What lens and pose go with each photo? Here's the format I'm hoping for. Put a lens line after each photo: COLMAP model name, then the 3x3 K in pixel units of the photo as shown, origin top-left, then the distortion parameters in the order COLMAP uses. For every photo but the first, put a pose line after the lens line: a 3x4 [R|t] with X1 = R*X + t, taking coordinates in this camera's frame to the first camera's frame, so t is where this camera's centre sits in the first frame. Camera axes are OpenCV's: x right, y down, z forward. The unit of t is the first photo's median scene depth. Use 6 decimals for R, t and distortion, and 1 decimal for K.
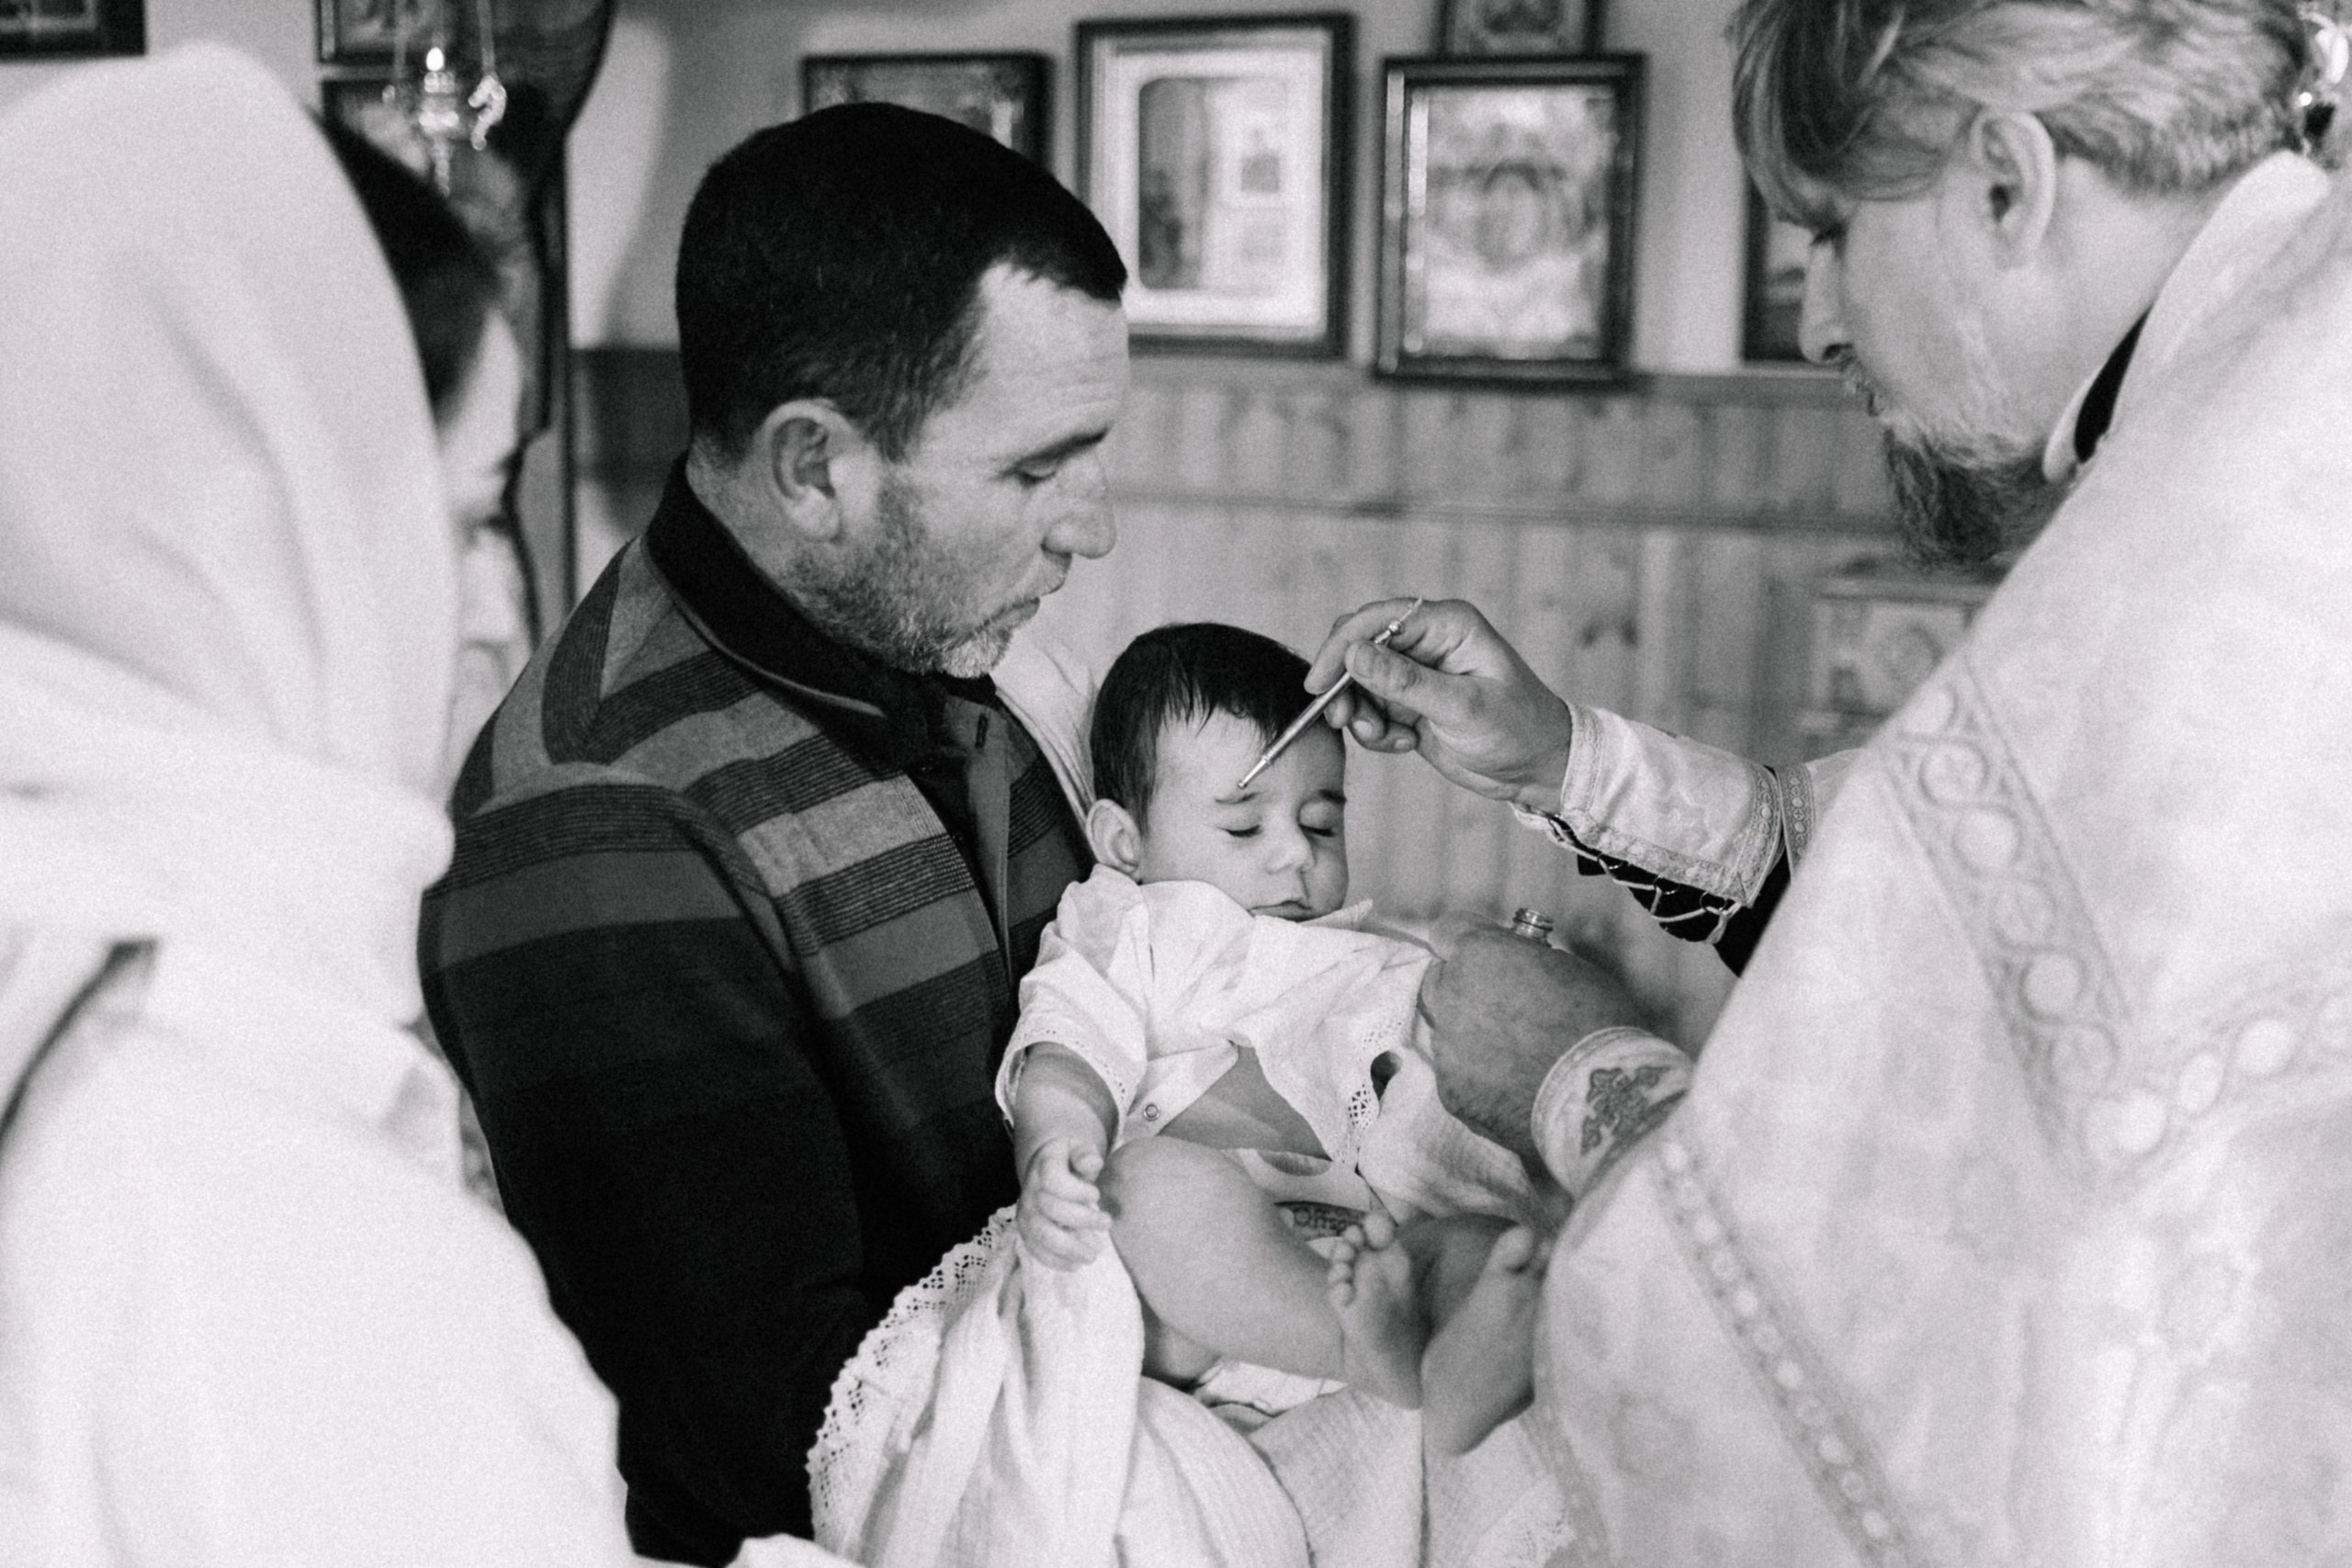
lens RADIAL K [[3170.2, 0, 1176.0], [0, 3170.2, 784.0], [0, 0, 1]] dist [0.034454, 0.093429]
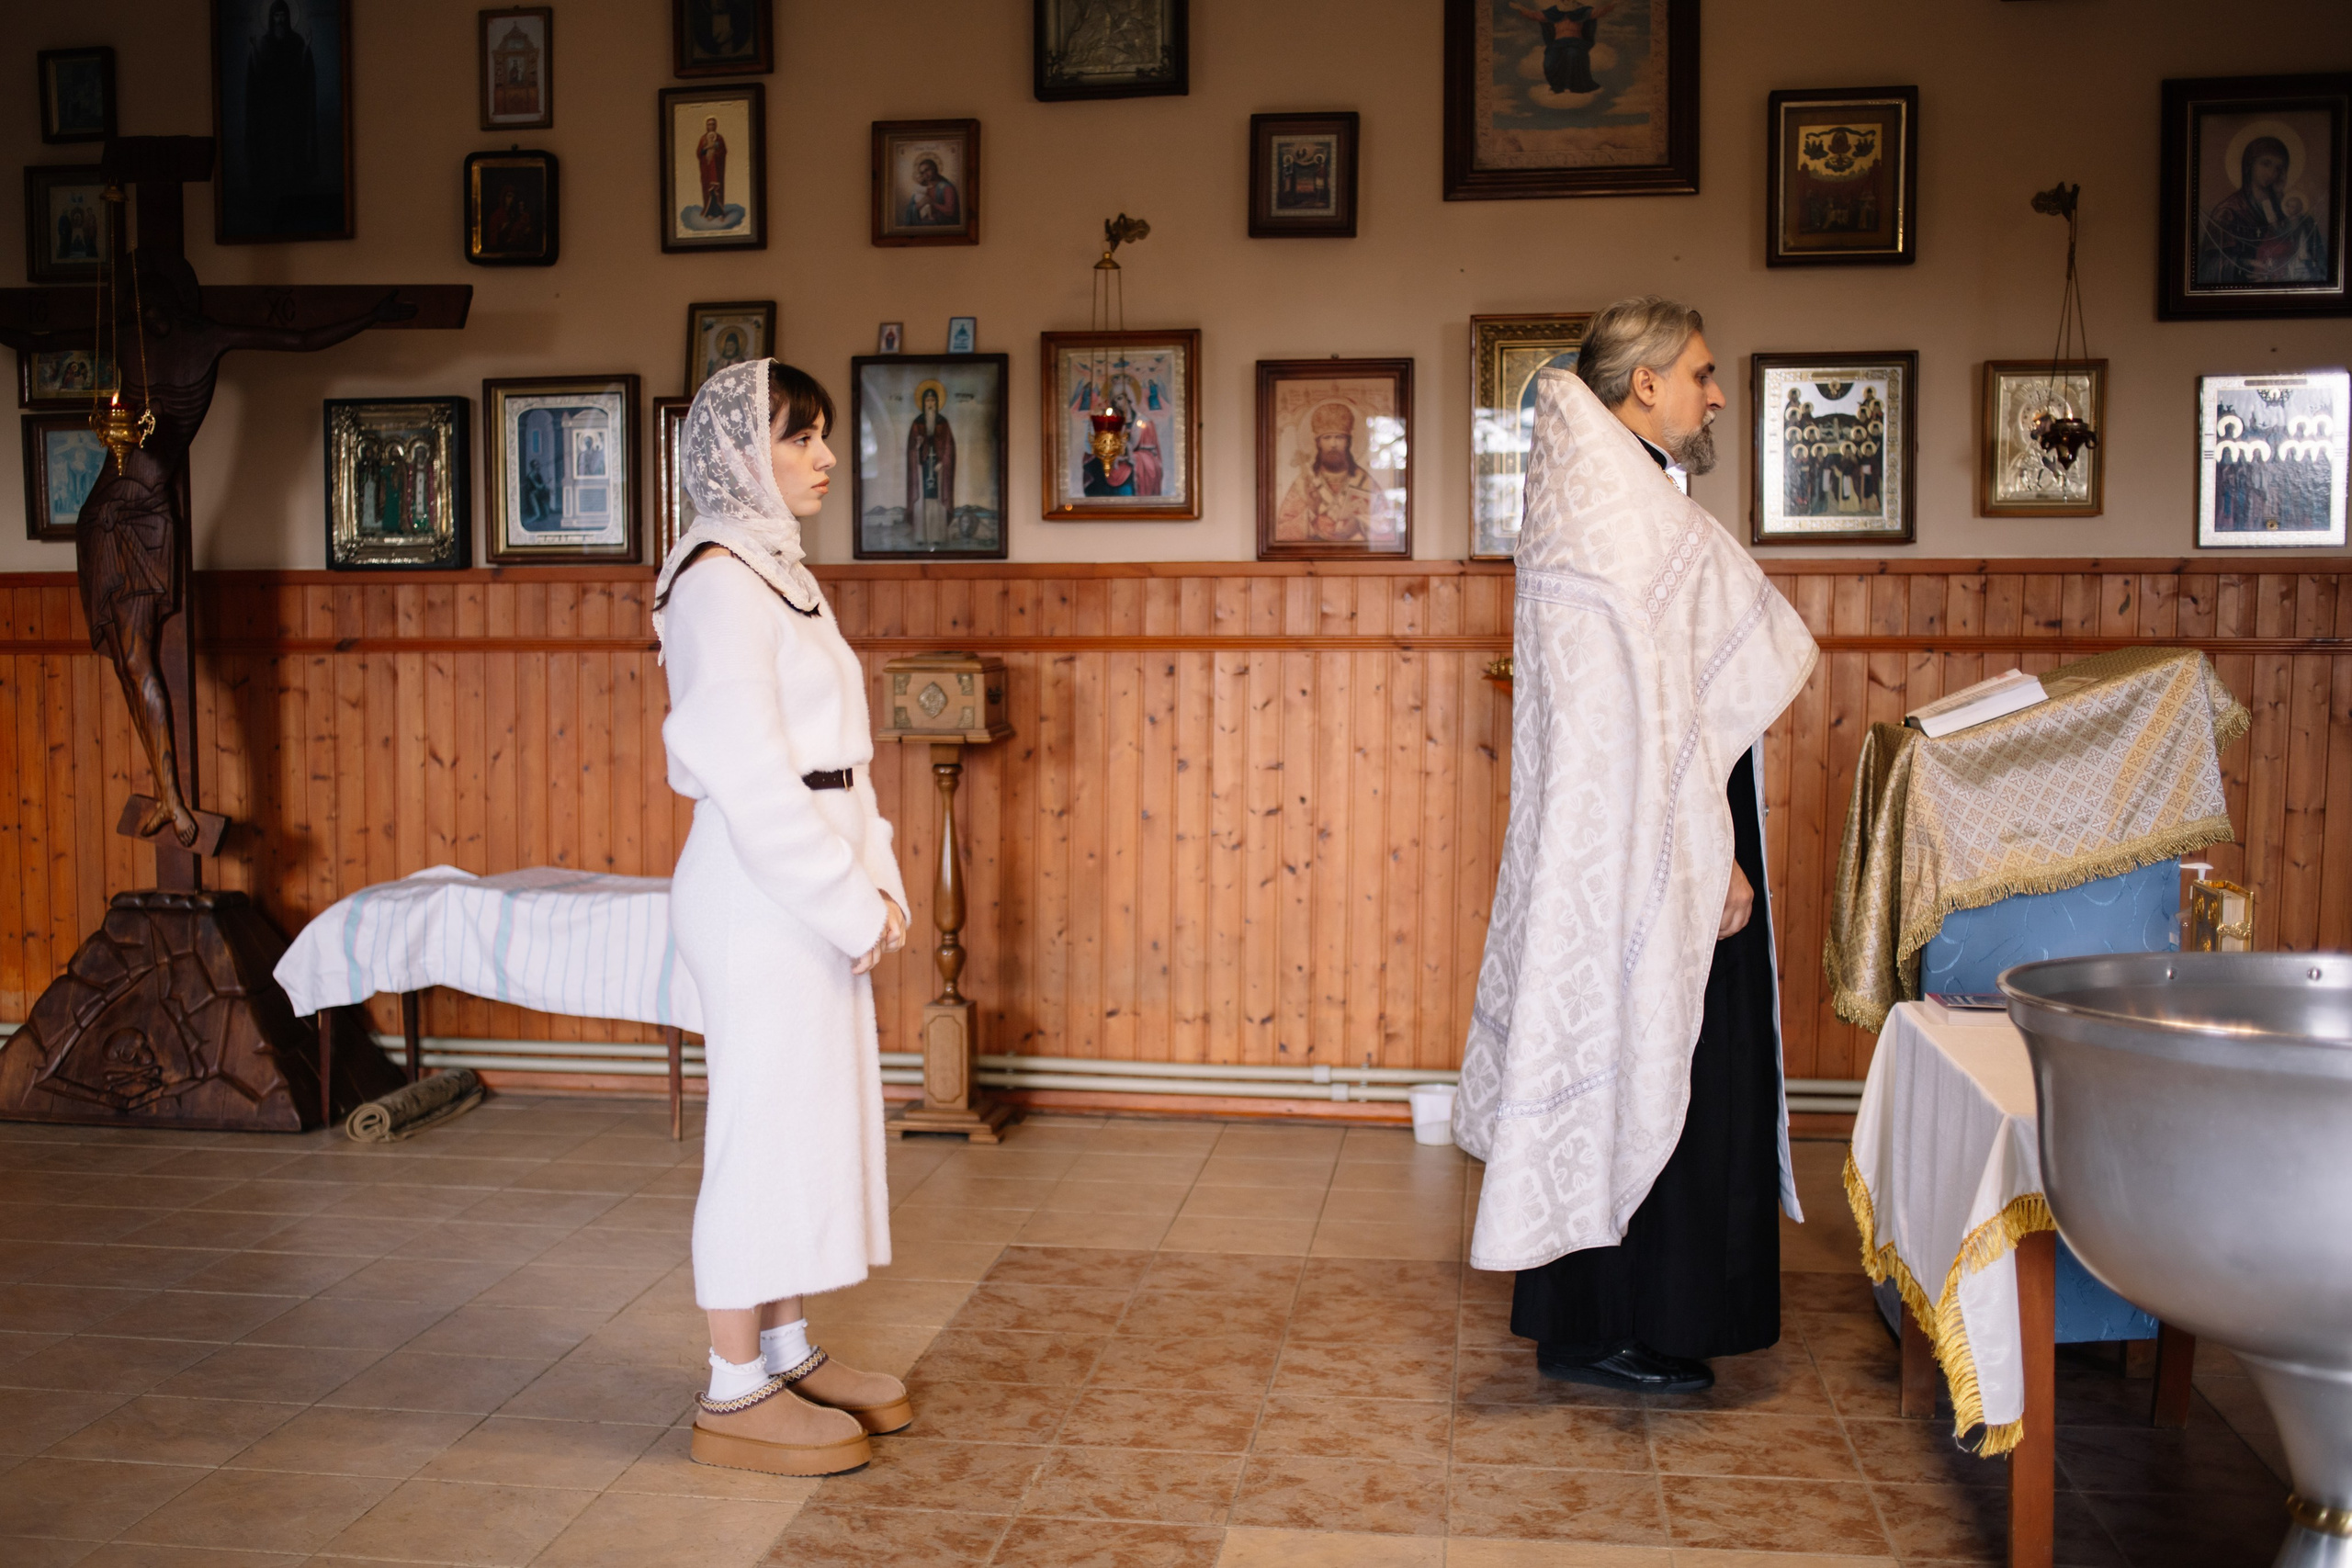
lens RADIAL K [[3170.2, 0, 1176.0], [0, 3170.2, 784.0], [0, 0, 1]] dist [0.034454, 0.093429]
pose [[0.984945, -0.023865, 0.171215, 0.040517], [0.044256, 0.992229, -0.116288, 0.211761], [-0.167109, 0.122115, 0.978347, -0.790698]]
